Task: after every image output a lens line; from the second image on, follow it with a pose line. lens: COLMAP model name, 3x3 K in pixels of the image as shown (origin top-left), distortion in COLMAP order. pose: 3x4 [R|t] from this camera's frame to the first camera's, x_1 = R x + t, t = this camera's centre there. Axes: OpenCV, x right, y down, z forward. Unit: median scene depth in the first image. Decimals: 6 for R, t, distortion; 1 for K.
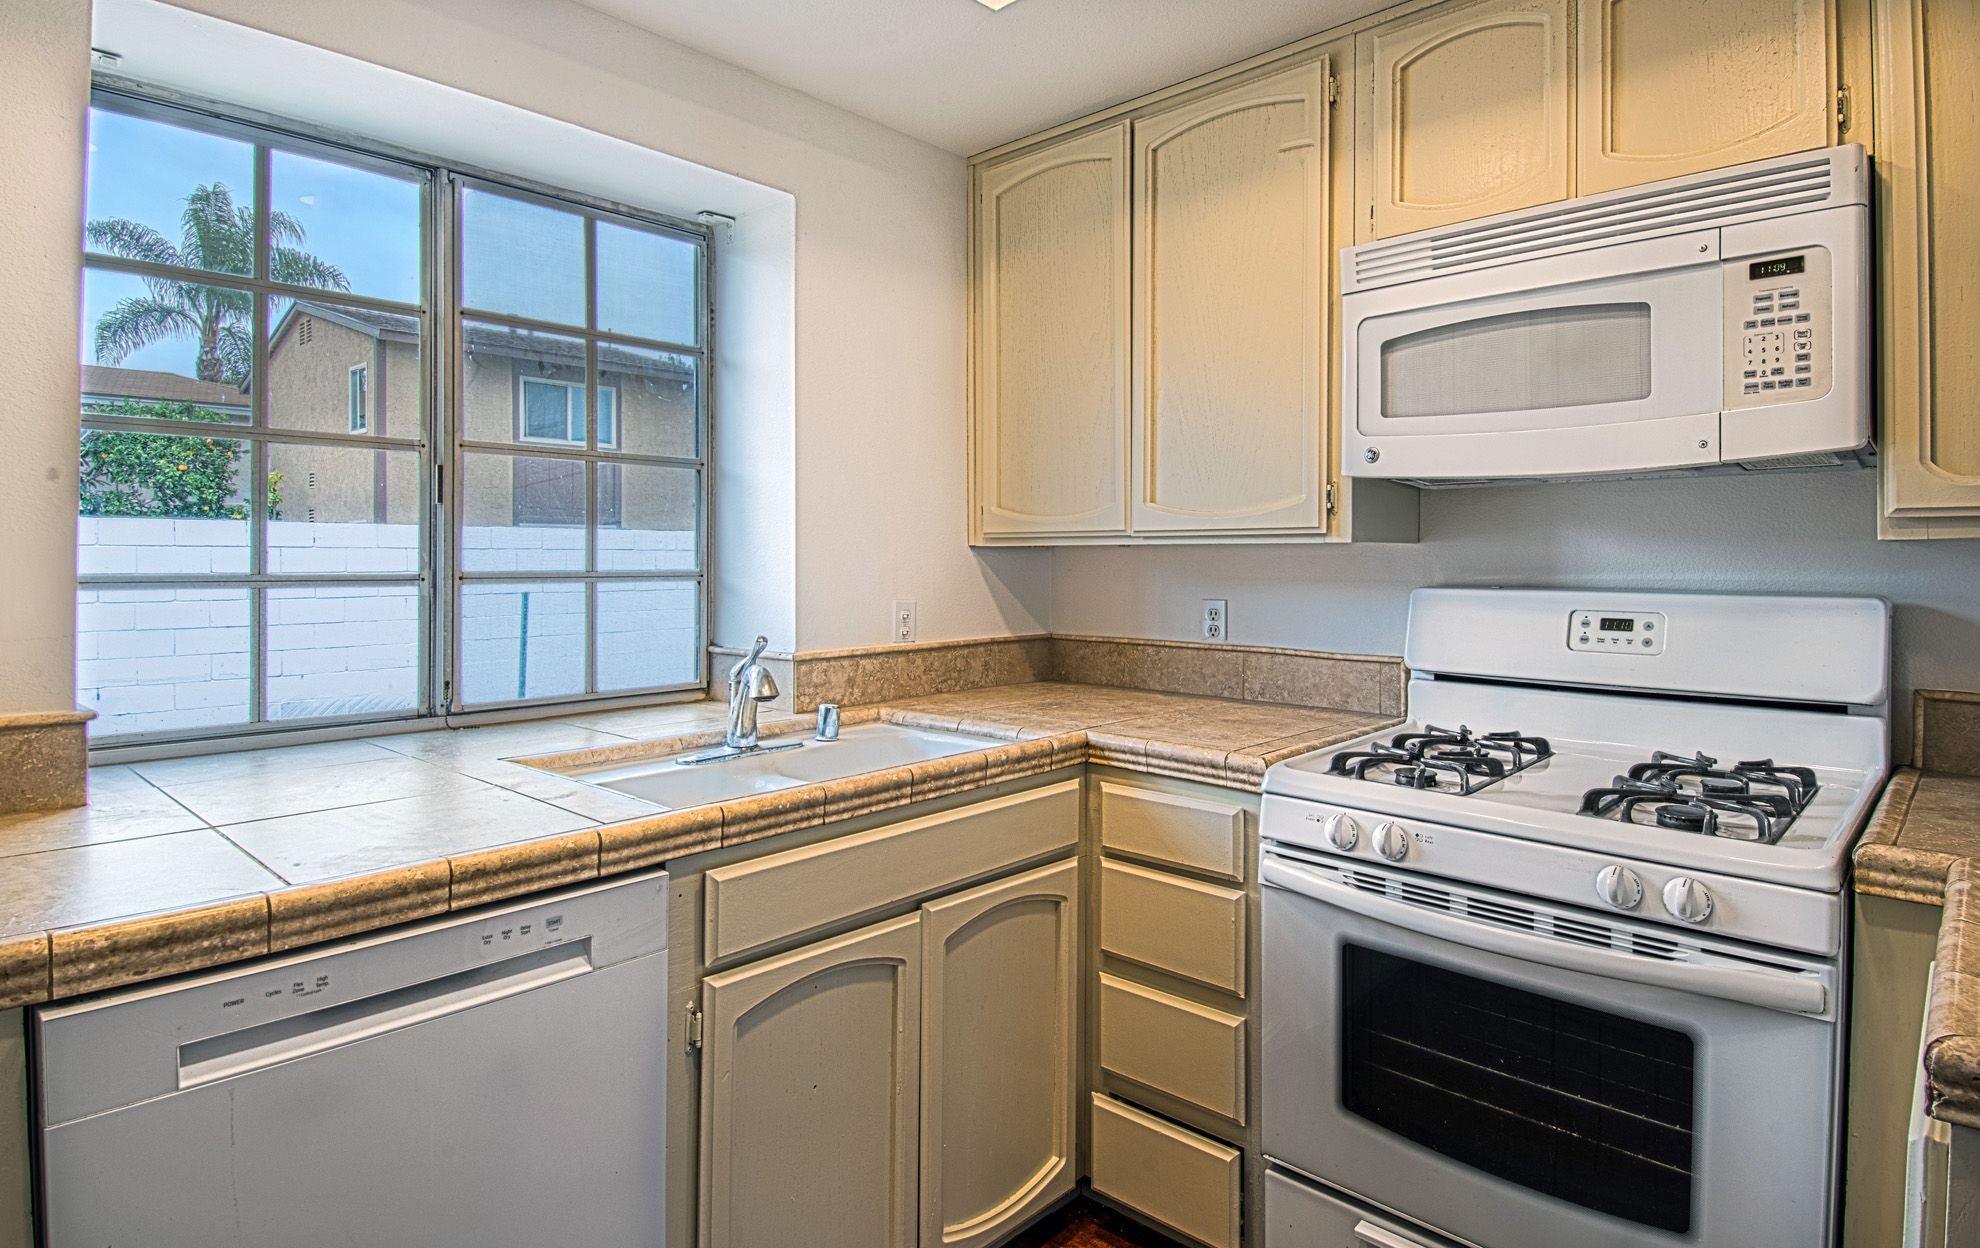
lens RADIAL K [[1094.8, 0, 1030.3], [0, 1094.8, 570.0], [0, 0, 1]] dist [0.047362, -0.056670]
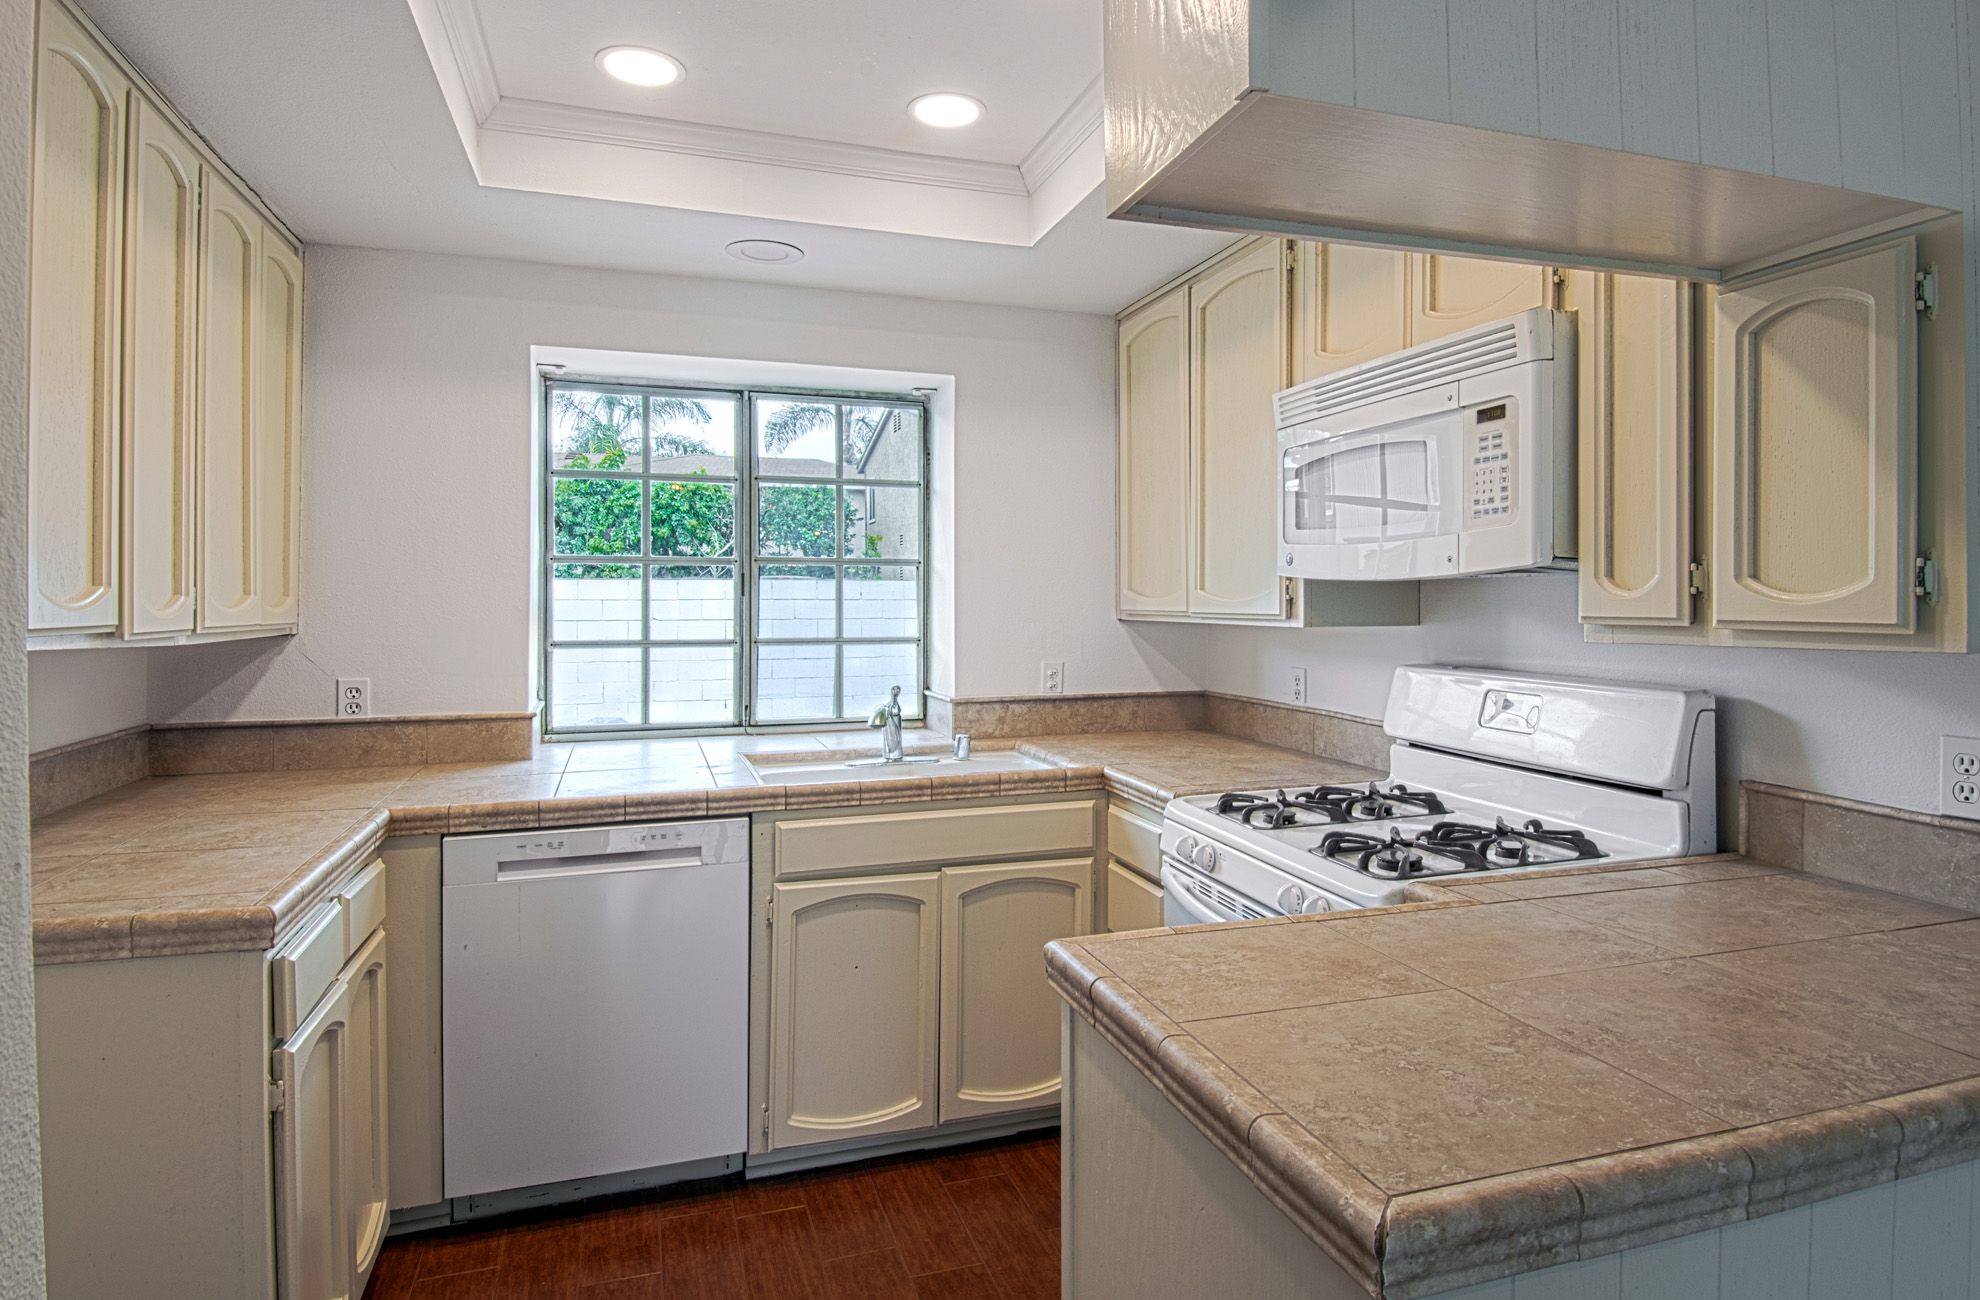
lens RADIAL K [[1239.6, 0, 1119.5], [0, 1239.6, 606.8], [0, 0, 1]] dist [0.043671, 0.000214]
pose [[0.869052, 0.008453, -0.494648, 0.878981], [-0.005158, 0.999954, 0.008025, -0.064193], [0.494693, -0.004423, 0.869057, -0.332504]]
